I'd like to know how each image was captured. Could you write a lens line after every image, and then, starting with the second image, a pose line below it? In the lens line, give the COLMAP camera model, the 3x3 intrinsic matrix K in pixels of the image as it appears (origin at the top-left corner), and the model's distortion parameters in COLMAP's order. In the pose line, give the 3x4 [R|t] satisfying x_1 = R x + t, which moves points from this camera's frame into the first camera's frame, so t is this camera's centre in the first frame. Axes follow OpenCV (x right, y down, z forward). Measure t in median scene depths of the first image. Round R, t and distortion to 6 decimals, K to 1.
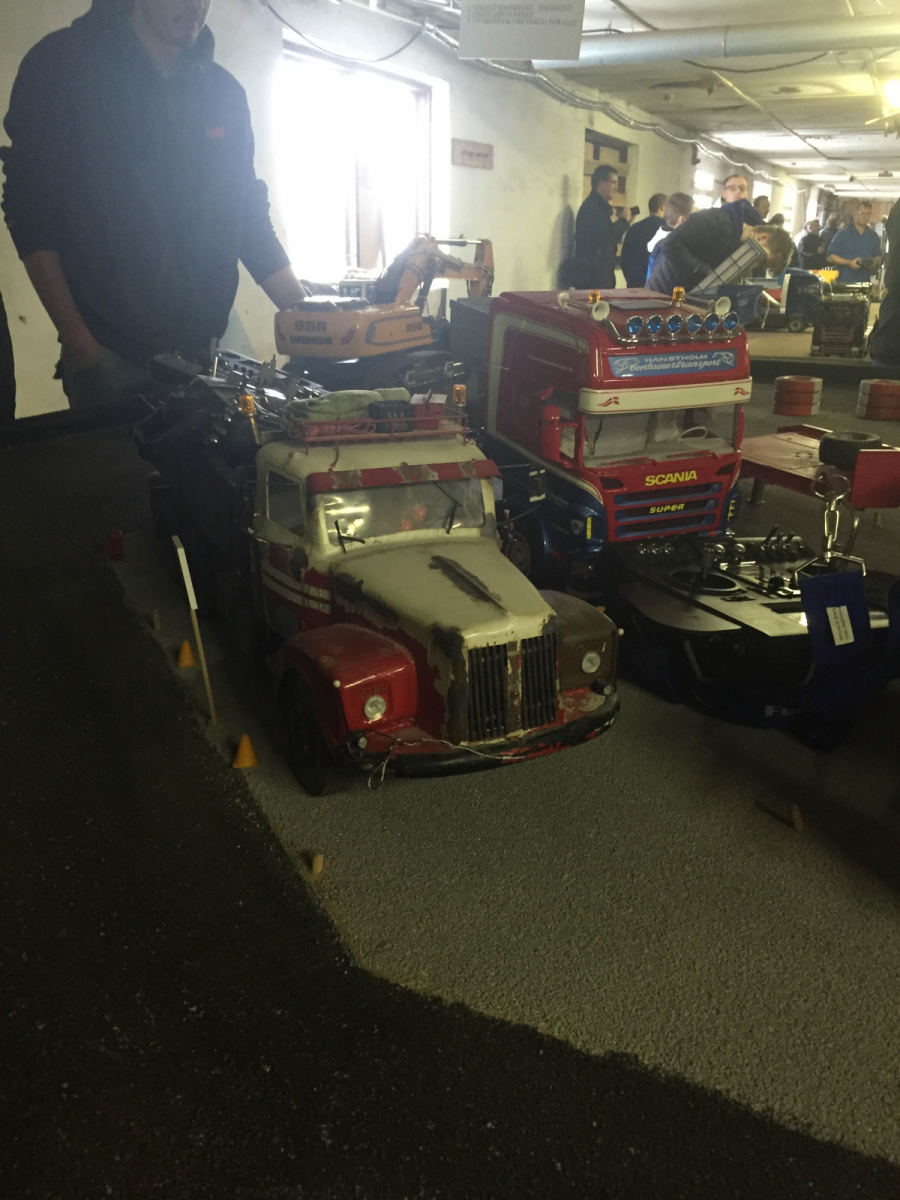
lens RADIAL K [[1027.3, 0, 448.8], [0, 1027.3, 602.8], [0, 0, 1]] dist [0.047432, -0.038311]
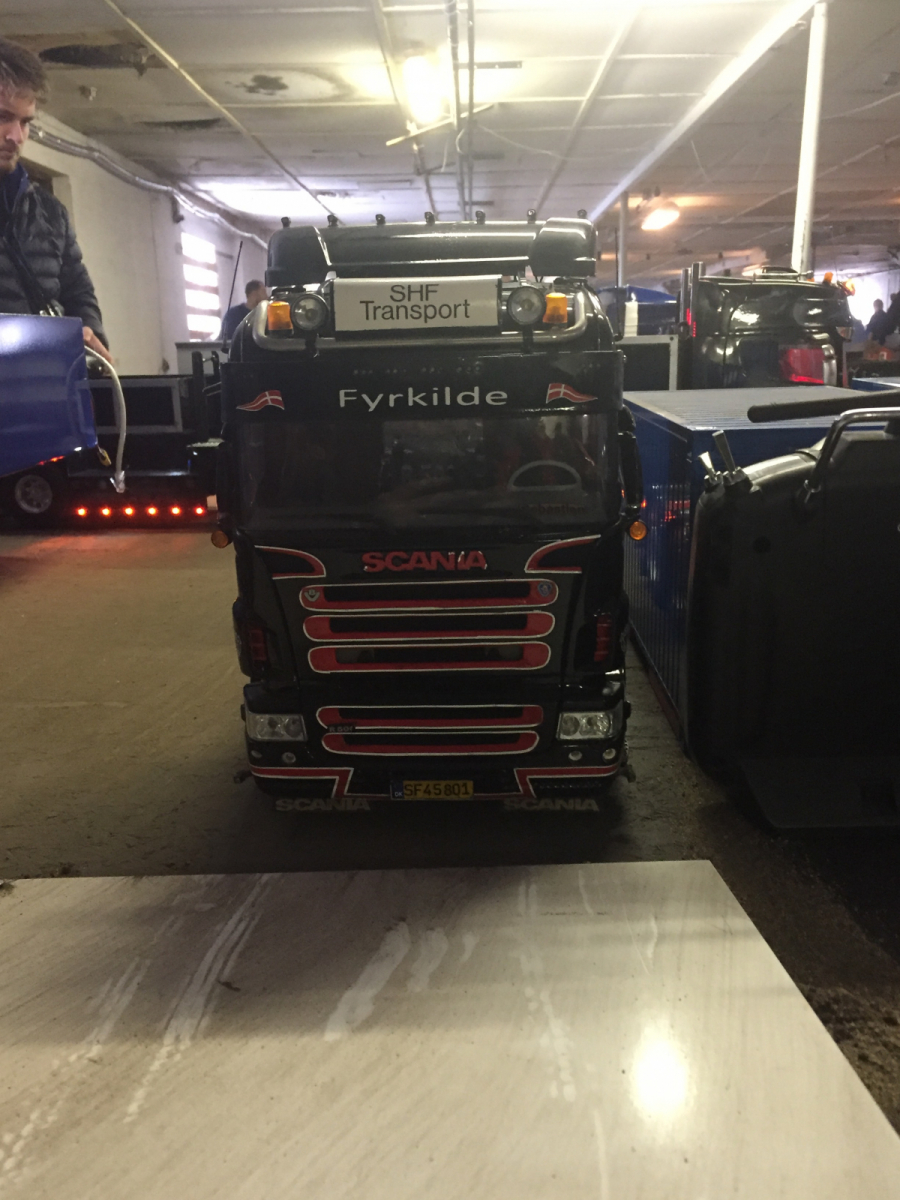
lens RADIAL K [[1052.7, 0, 451.5], [0, 1052.7, 600.5], [0, 0, 1]] dist [0.008063, 0.002494]
pose [[0.918338, -0.114170, 0.378972, 0.118227], [0.151554, 0.985951, -0.070222, -0.089619], [-0.365631, 0.121923, 0.922740, 0.316175]]
